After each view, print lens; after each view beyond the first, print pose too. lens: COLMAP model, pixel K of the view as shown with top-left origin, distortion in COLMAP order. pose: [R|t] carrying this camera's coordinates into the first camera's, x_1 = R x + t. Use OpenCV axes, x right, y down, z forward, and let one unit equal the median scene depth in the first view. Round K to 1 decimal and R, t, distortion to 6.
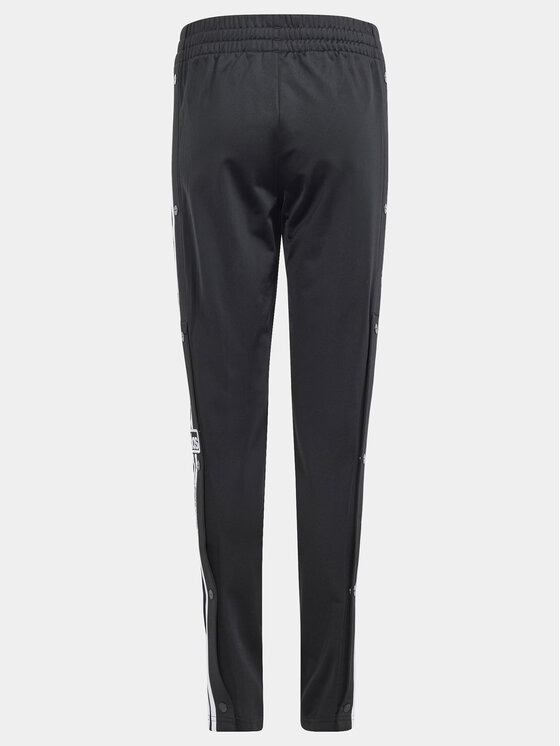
lens RADIAL K [[1253.0, 0, 277.7], [0, 1253.0, 373.7], [0, 0, 1]] dist [0.474244, 0.000000]
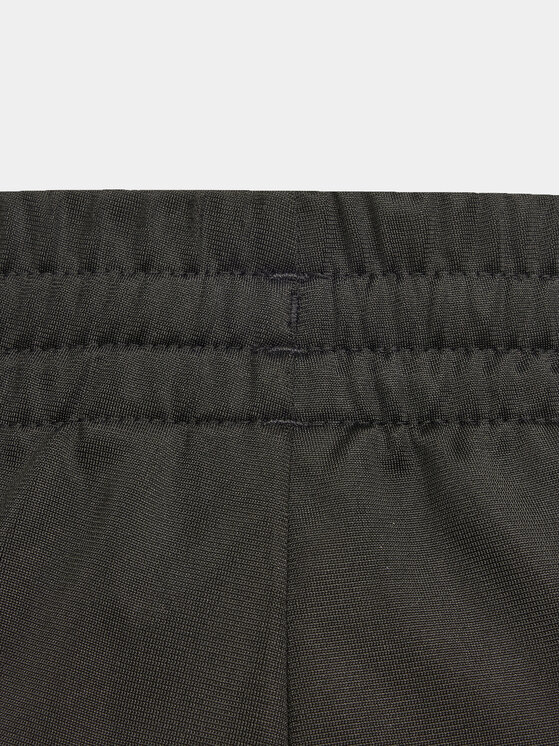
lens RADIAL K [[1459.9, 0, 280.9], [0, 1459.9, 373.0], [0, 0, 1]] dist [0.048560, 0.000000]
pose [[0.998624, 0.022638, 0.047307, -0.008900], [-0.022285, 0.999720, -0.007967, -0.254147], [-0.047474, 0.006902, 0.998849, 0.827632]]
